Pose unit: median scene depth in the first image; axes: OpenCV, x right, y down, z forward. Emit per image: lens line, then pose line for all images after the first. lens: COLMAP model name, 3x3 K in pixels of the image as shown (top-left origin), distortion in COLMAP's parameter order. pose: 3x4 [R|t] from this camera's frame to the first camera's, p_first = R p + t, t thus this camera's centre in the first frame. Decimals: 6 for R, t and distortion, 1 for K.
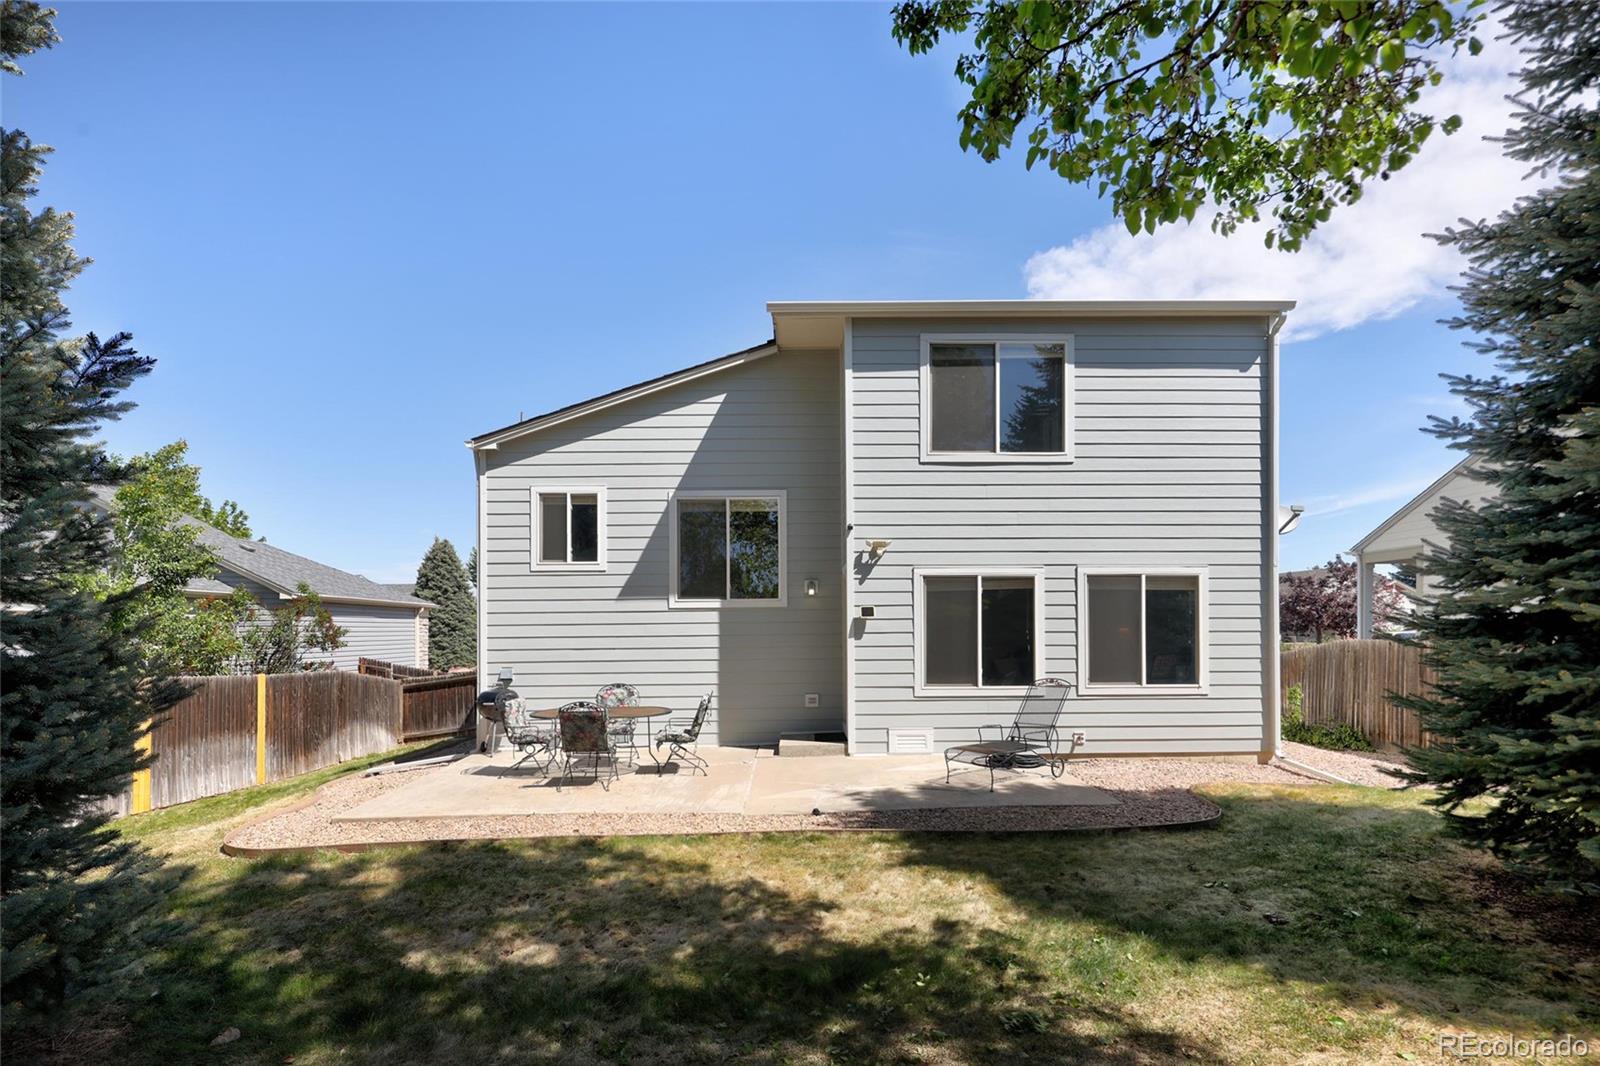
lens RADIAL K [[772.0, 0, 789.8], [0, 772.0, 618.6], [0, 0, 1]] dist [0.001647, -0.001620]
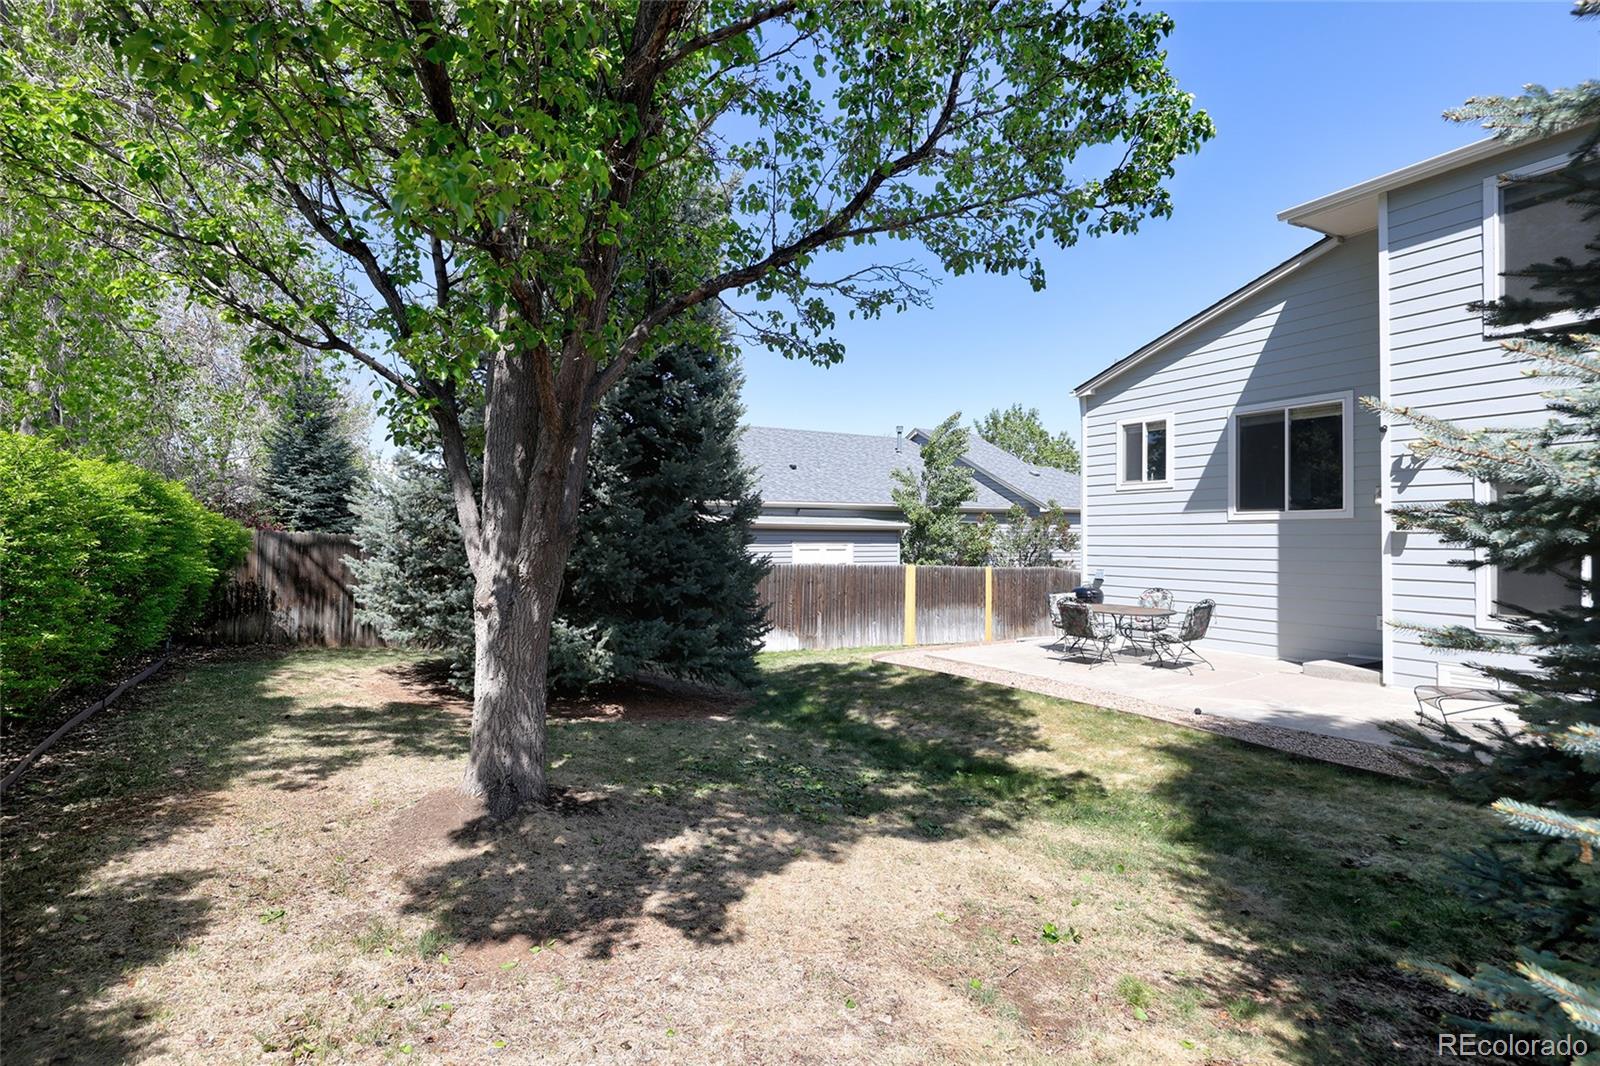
lens RADIAL K [[772.0, 0, 790.9], [0, 772.0, 522.5], [0, 0, 1]] dist [0.001647, -0.001620]
pose [[0.472652, -0.005064, -0.881234, 0.486775], [0.007270, 0.999972, -0.001847, -0.012947], [0.881219, -0.005533, 0.472676, -0.019326]]
